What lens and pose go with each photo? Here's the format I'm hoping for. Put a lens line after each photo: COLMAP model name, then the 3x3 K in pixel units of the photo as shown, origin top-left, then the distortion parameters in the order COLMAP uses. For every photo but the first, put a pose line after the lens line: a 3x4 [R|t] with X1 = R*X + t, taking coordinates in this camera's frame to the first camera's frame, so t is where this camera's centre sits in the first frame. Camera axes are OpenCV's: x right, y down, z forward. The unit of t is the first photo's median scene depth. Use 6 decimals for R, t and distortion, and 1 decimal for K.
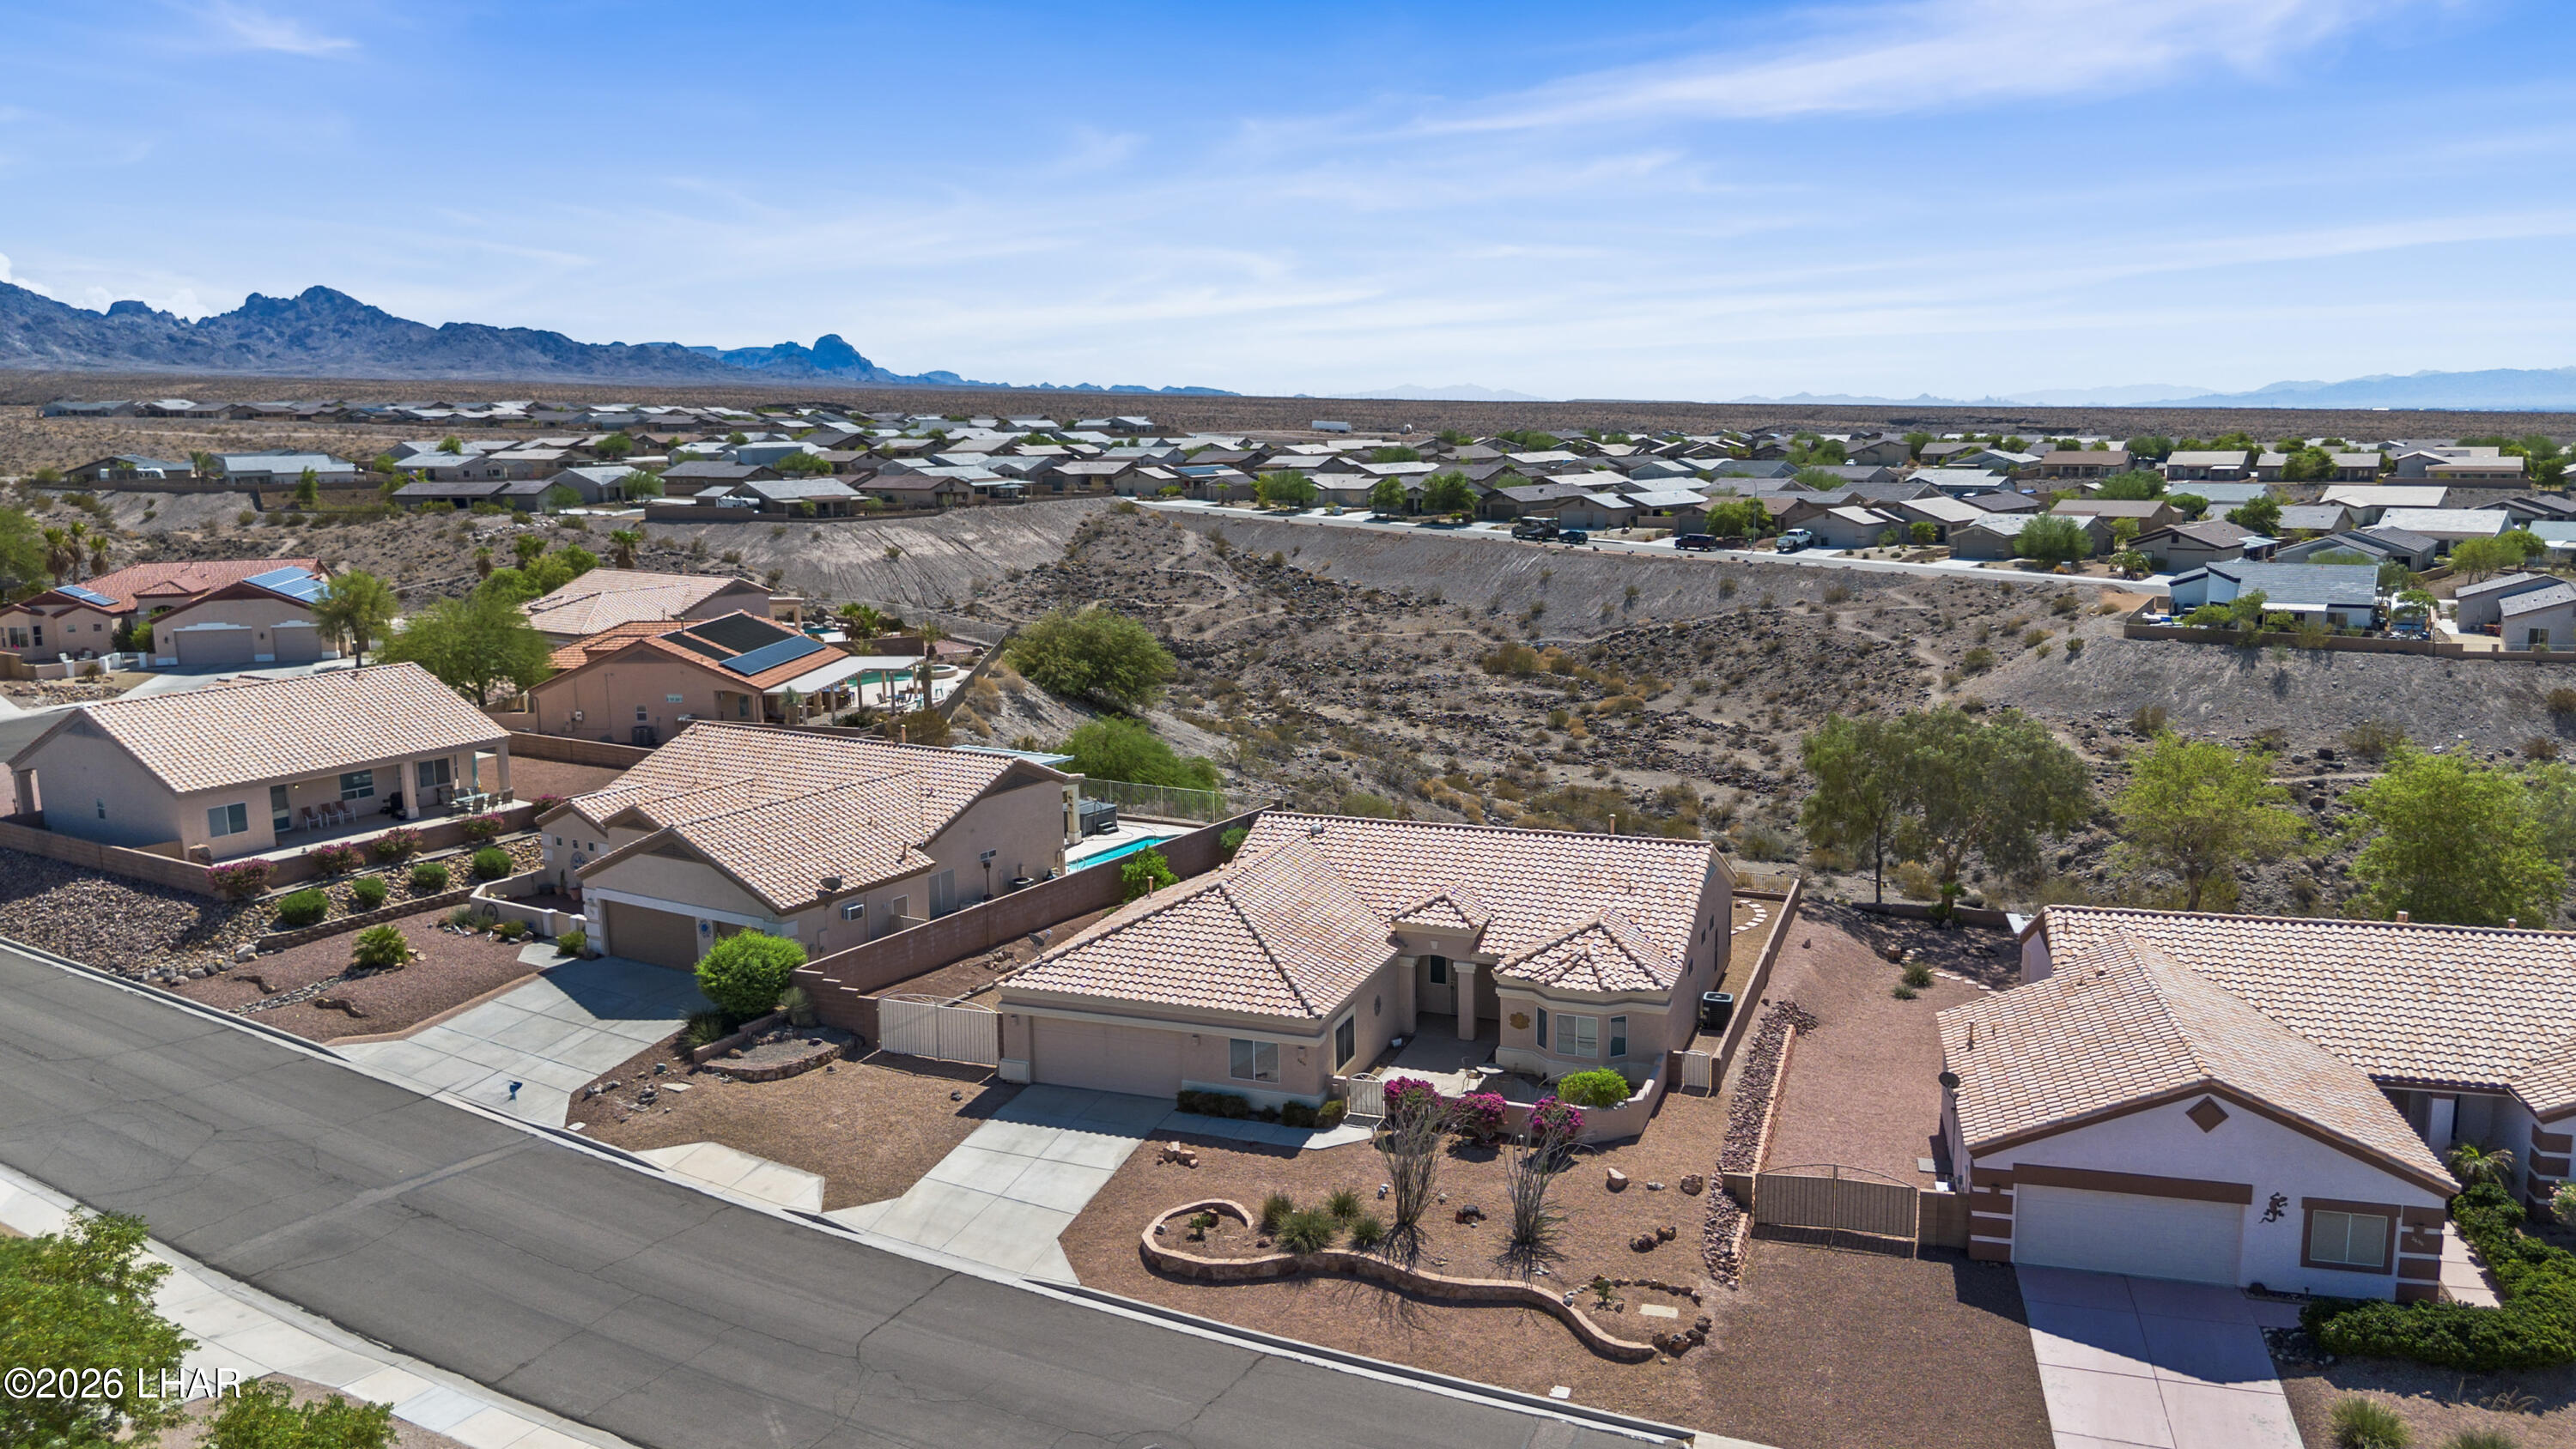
lens RADIAL K [[1864.5, 0, 1296.7], [0, 1864.5, 720.9], [0, 0, 1]] dist [0.068517, -0.068240]
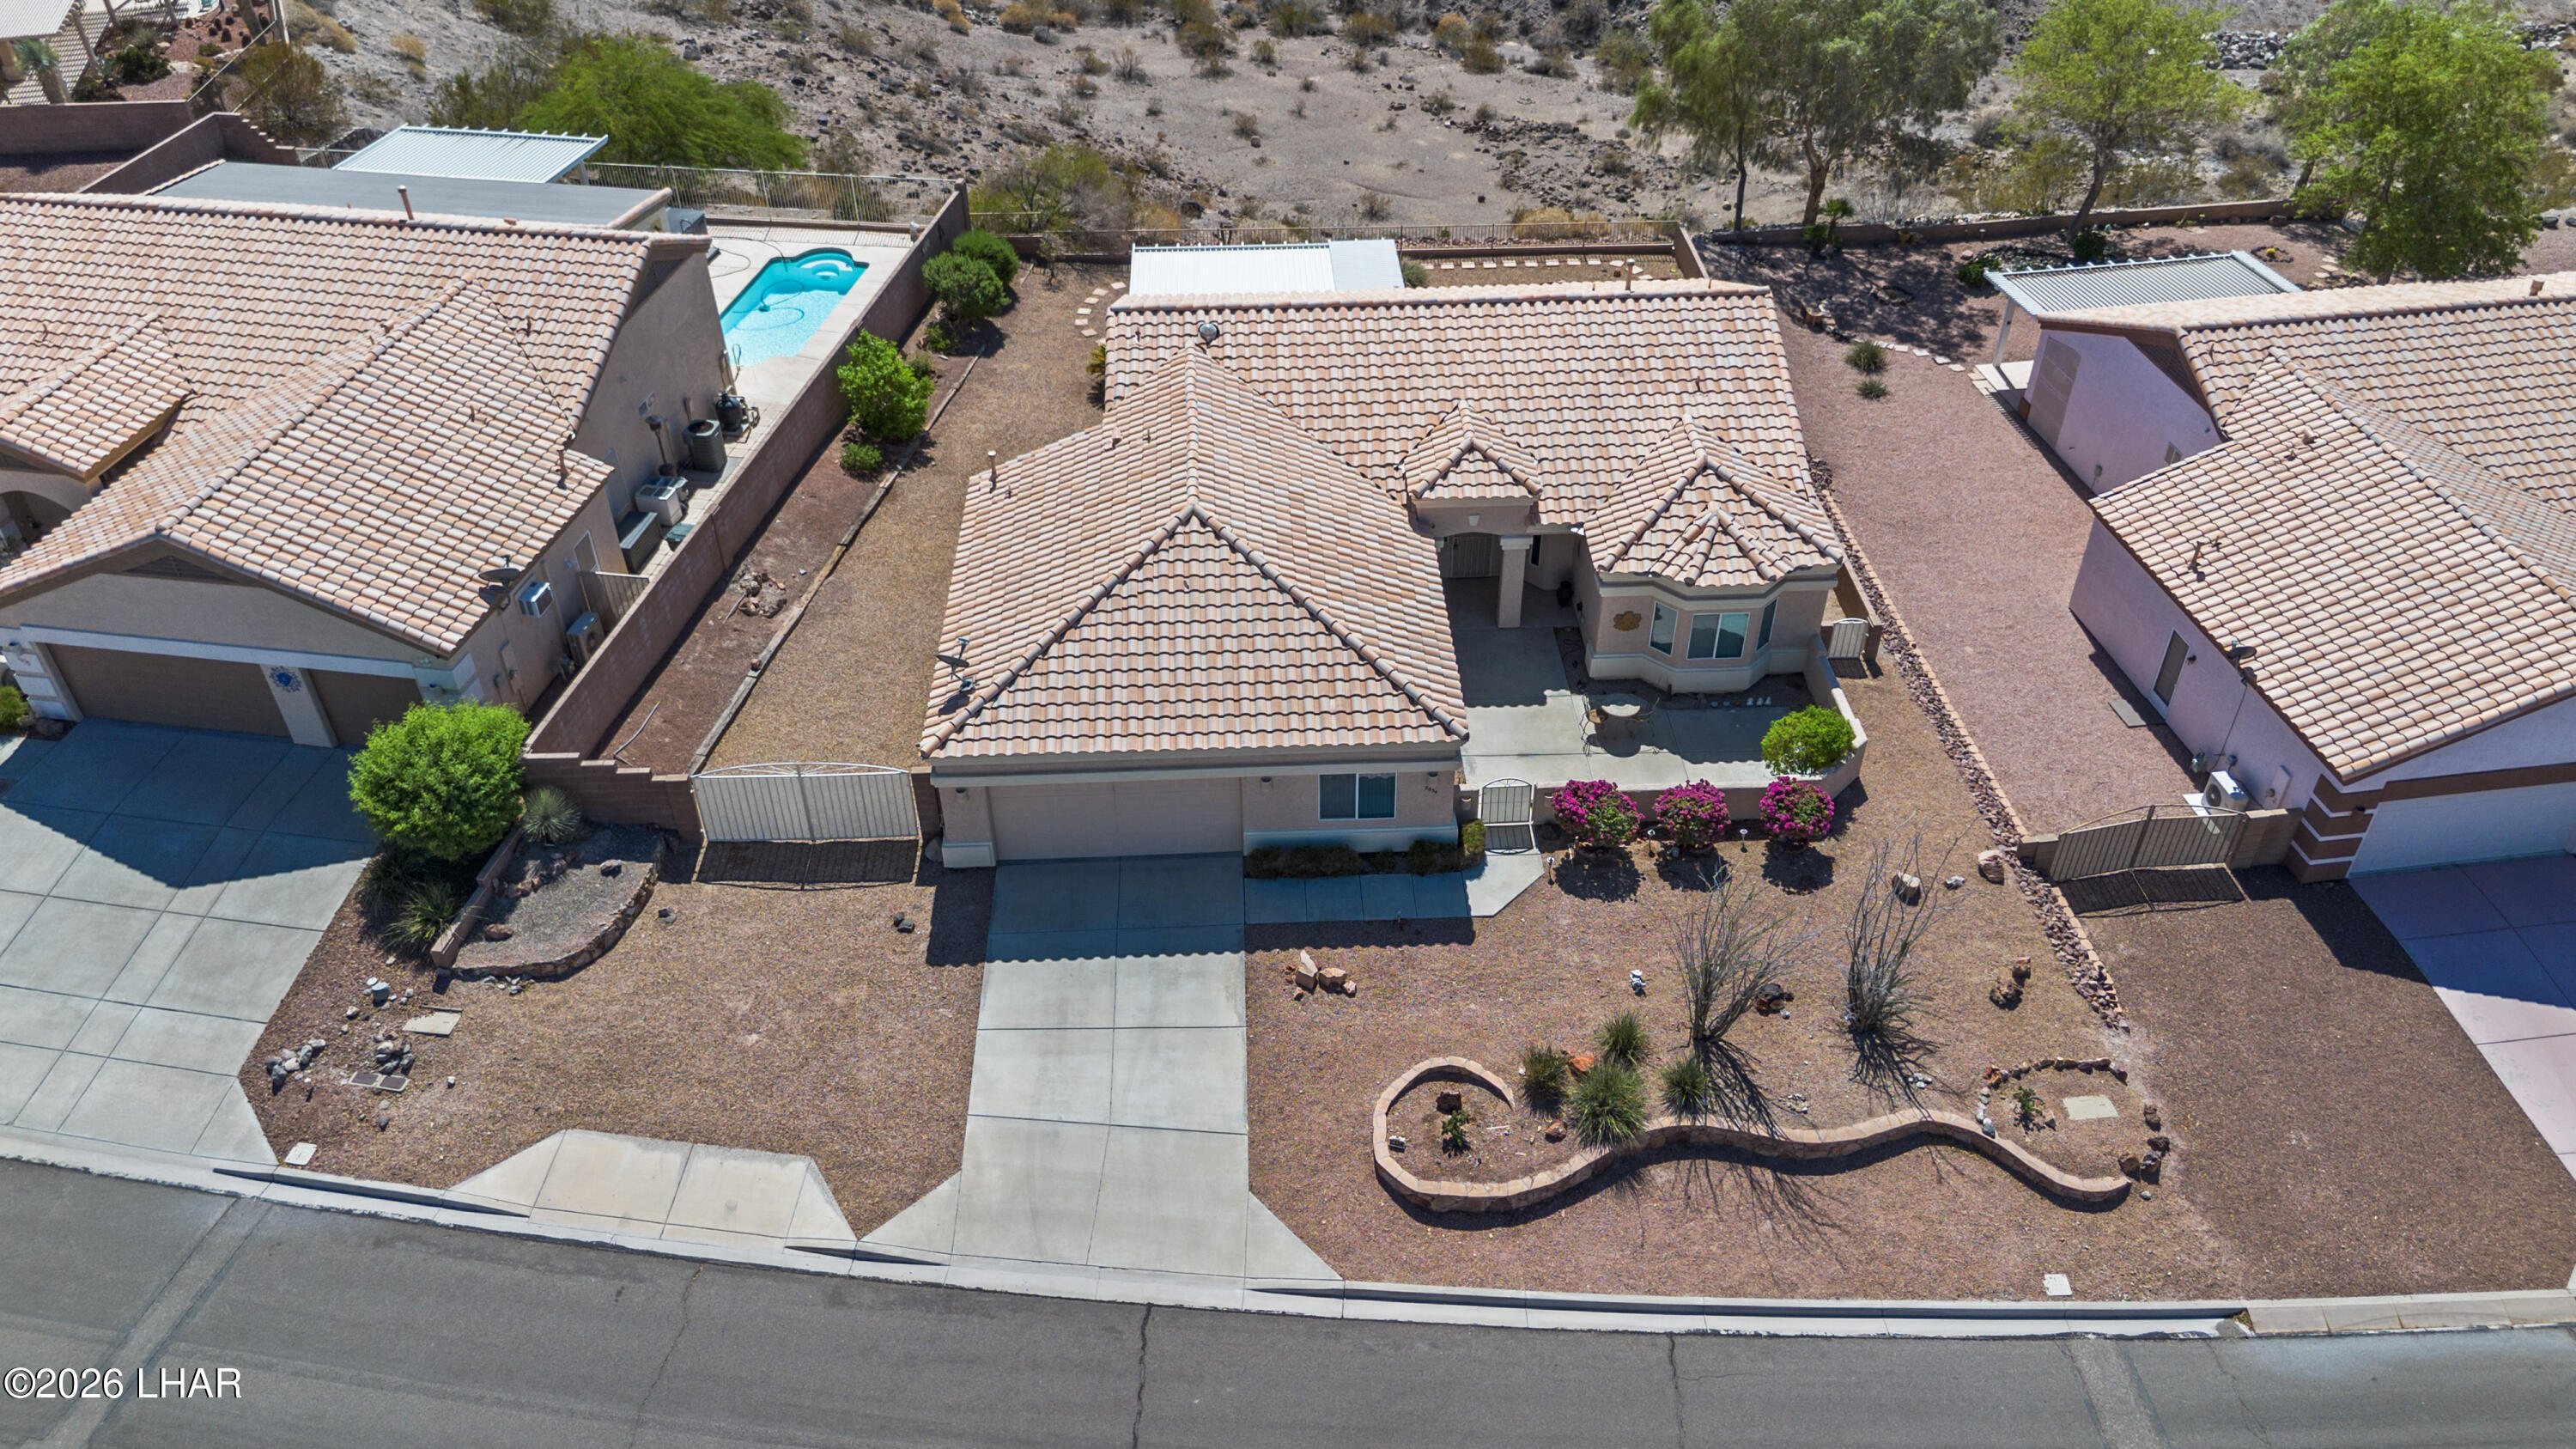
lens RADIAL K [[1865.0, 0, 1296.7], [0, 1865.0, 720.9], [0, 0, 1]] dist [0.068517, -0.068240]
pose [[0.919813, -0.234848, 0.314308, -0.259433], [0.058972, 0.874730, 0.481009, -0.179216], [-0.387899, -0.423904, 0.818438, 0.467137]]
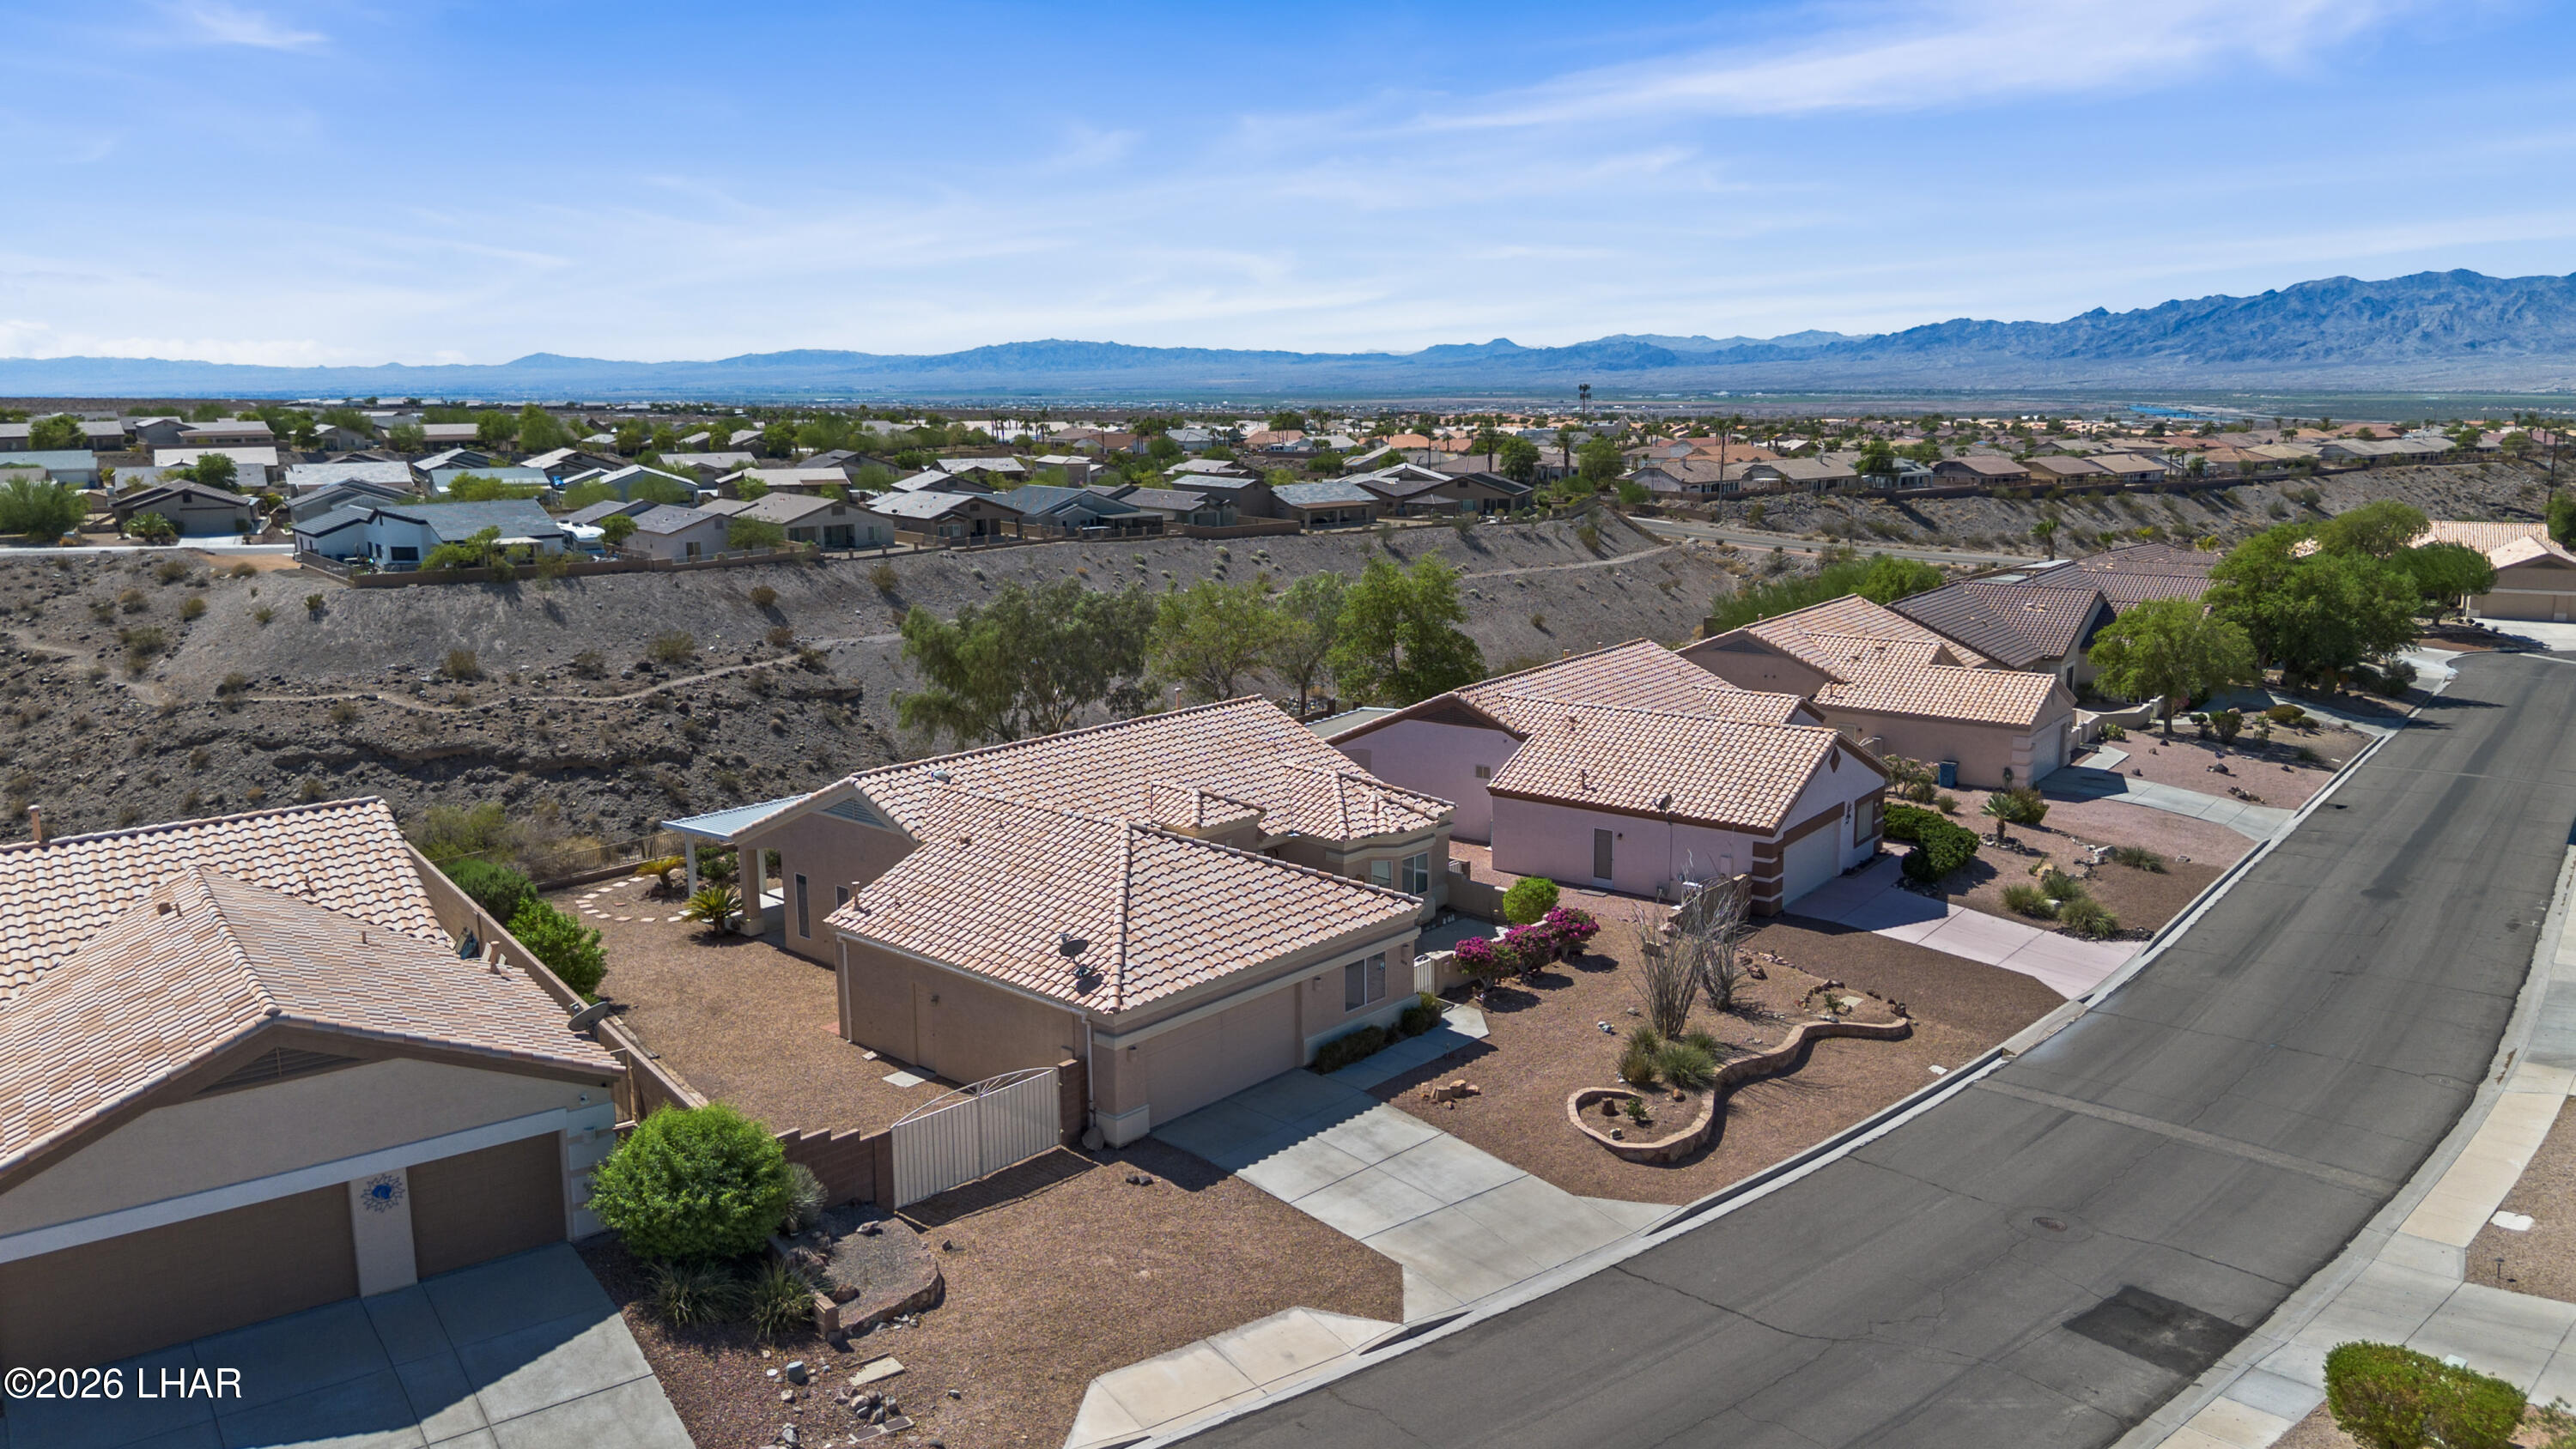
lens RADIAL K [[1864.5, 0, 1296.7], [0, 1864.5, 720.9], [0, 0, 1]] dist [0.068517, -0.068240]
pose [[0.365427, -0.162682, 0.916514, -0.808892], [0.158066, 0.981155, 0.111133, -0.033938], [-0.917321, 0.104259, 0.384255, 0.706996]]
